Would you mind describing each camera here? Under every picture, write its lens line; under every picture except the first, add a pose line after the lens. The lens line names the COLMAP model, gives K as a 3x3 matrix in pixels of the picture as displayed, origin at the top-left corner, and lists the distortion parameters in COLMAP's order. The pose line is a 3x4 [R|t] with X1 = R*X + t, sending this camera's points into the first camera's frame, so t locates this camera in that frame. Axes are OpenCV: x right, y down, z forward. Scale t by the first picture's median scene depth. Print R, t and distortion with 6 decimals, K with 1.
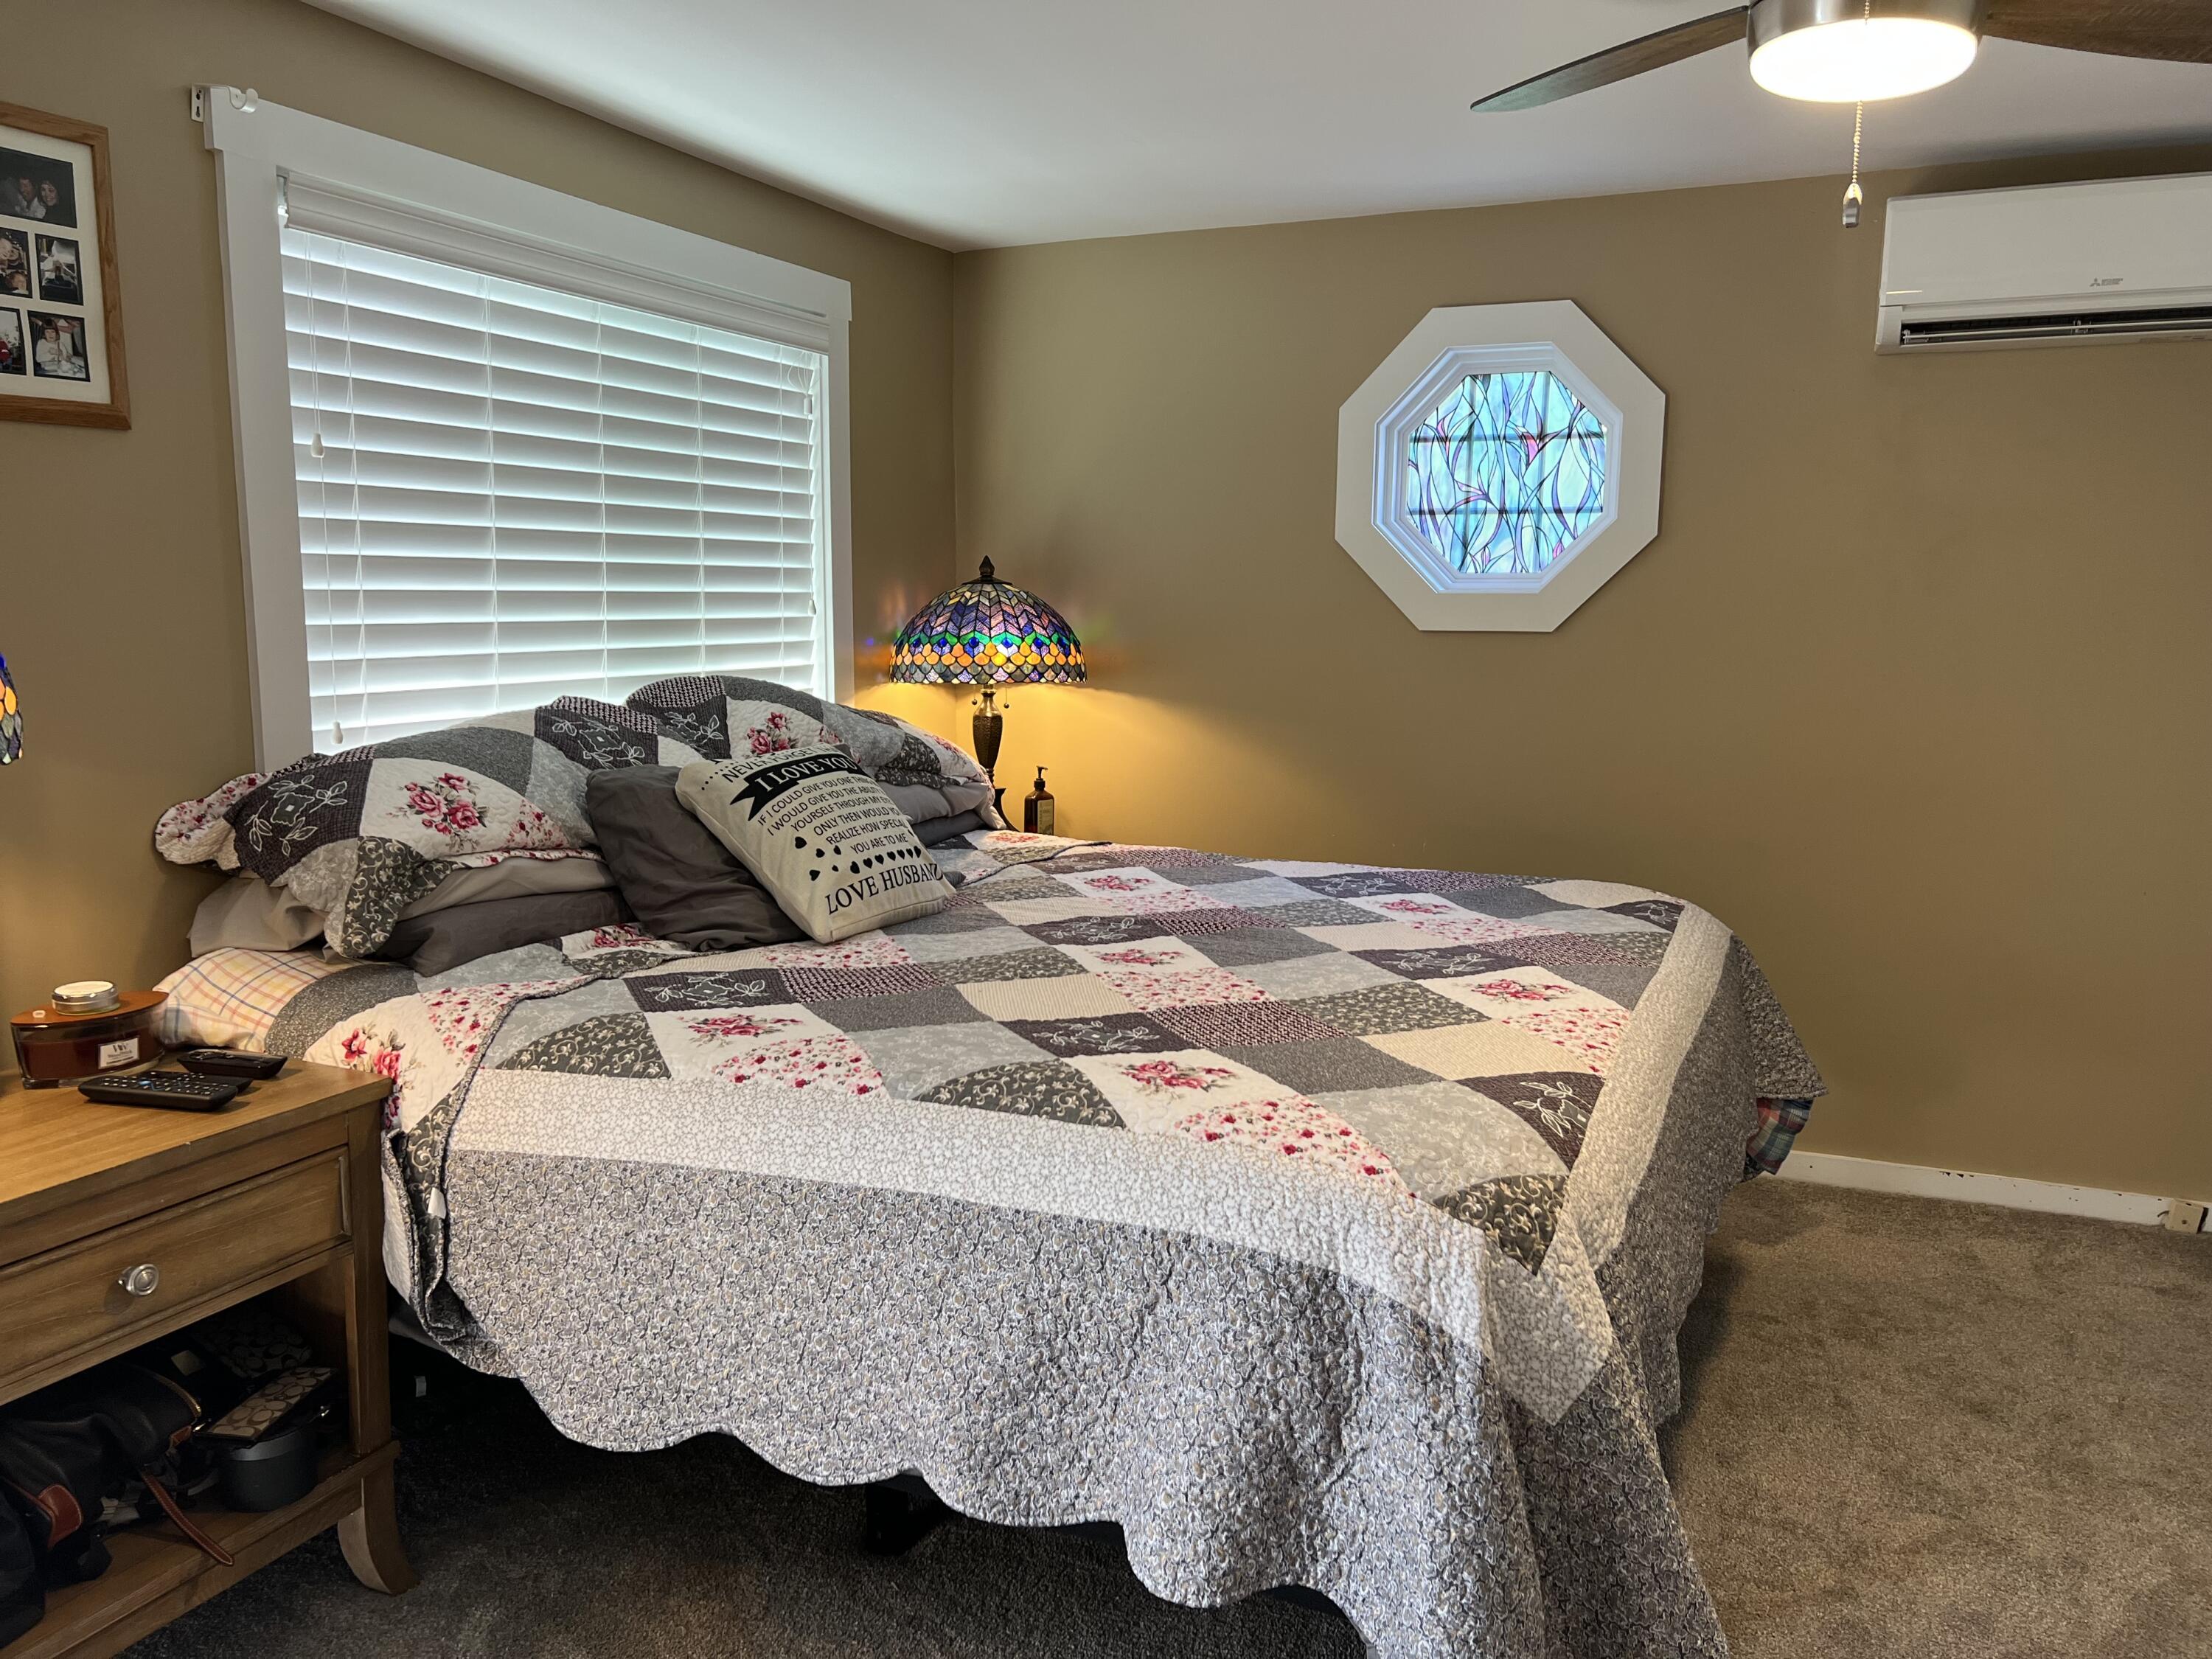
lens RADIAL K [[1675.2, 0, 1115.3], [0, 1675.2, 832.5], [0, 0, 1]] dist [0.105899, -0.103173]
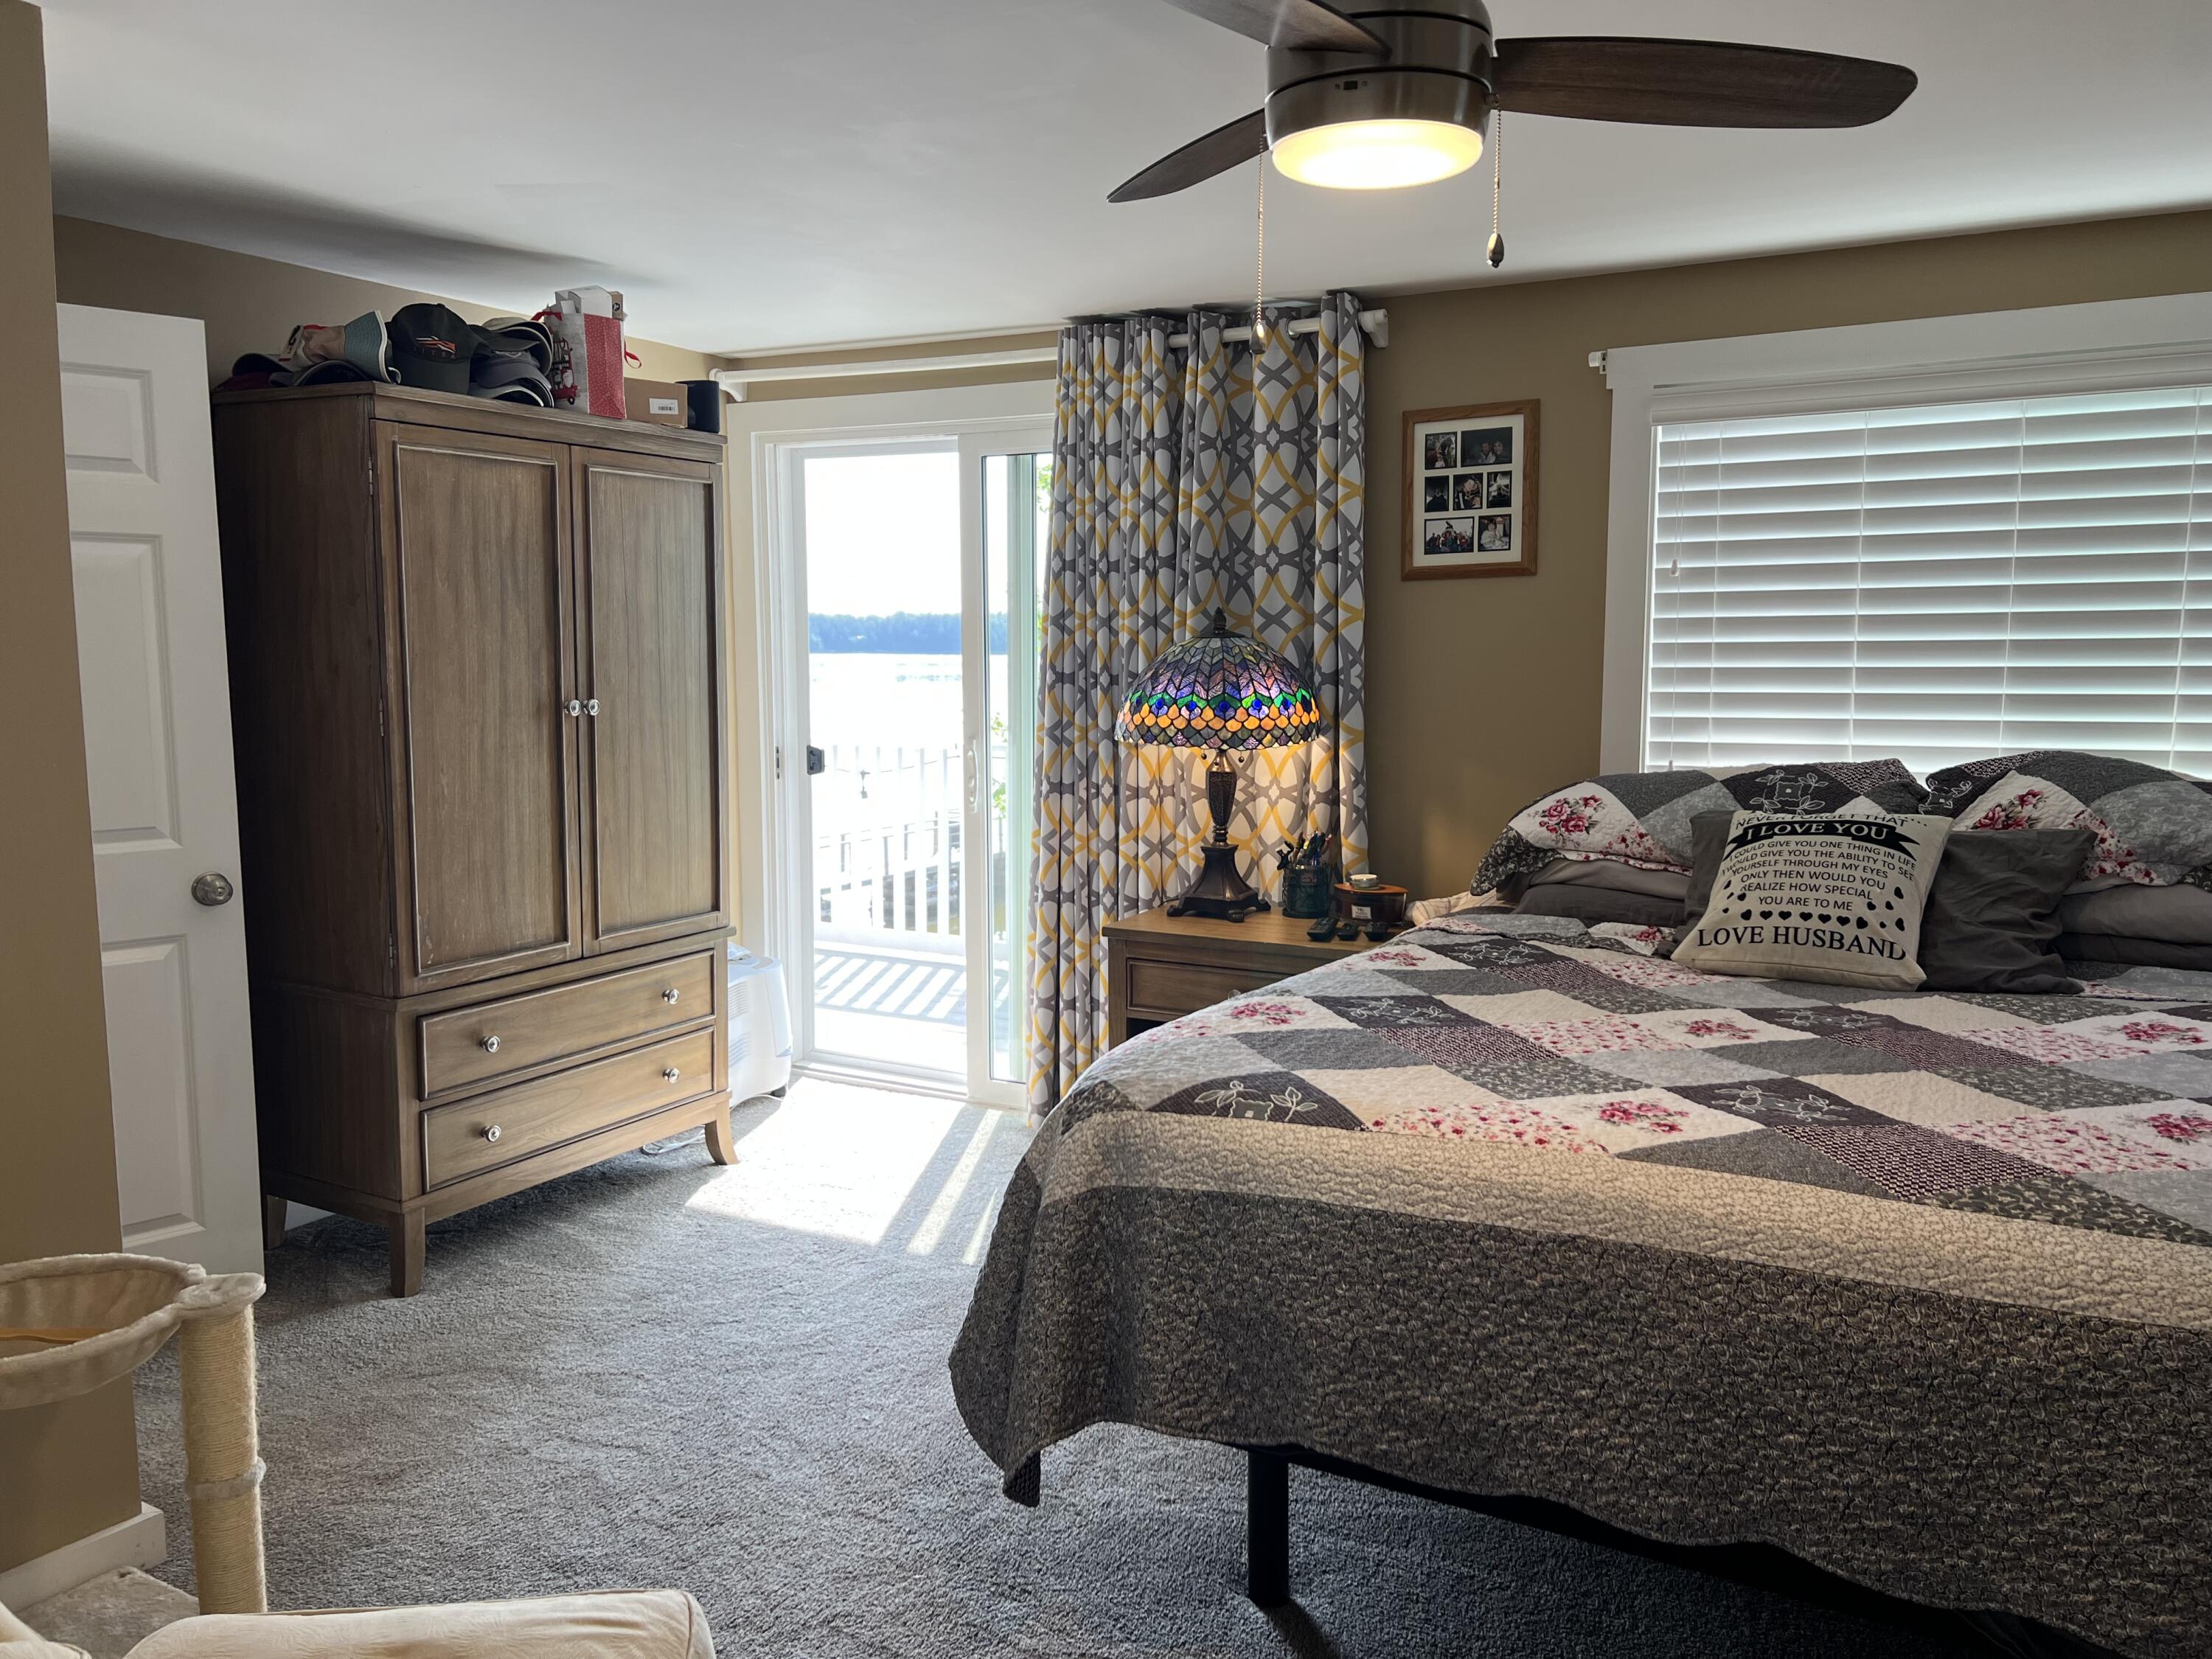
lens RADIAL K [[1675.2, 0, 1115.3], [0, 1675.2, 832.5], [0, 0, 1]] dist [0.105899, -0.103173]
pose [[-0.067922, 0.105093, -0.992140, 1.186871], [-0.138162, 0.983864, 0.113675, -0.123927], [0.988078, 0.144798, -0.052306, 0.757979]]
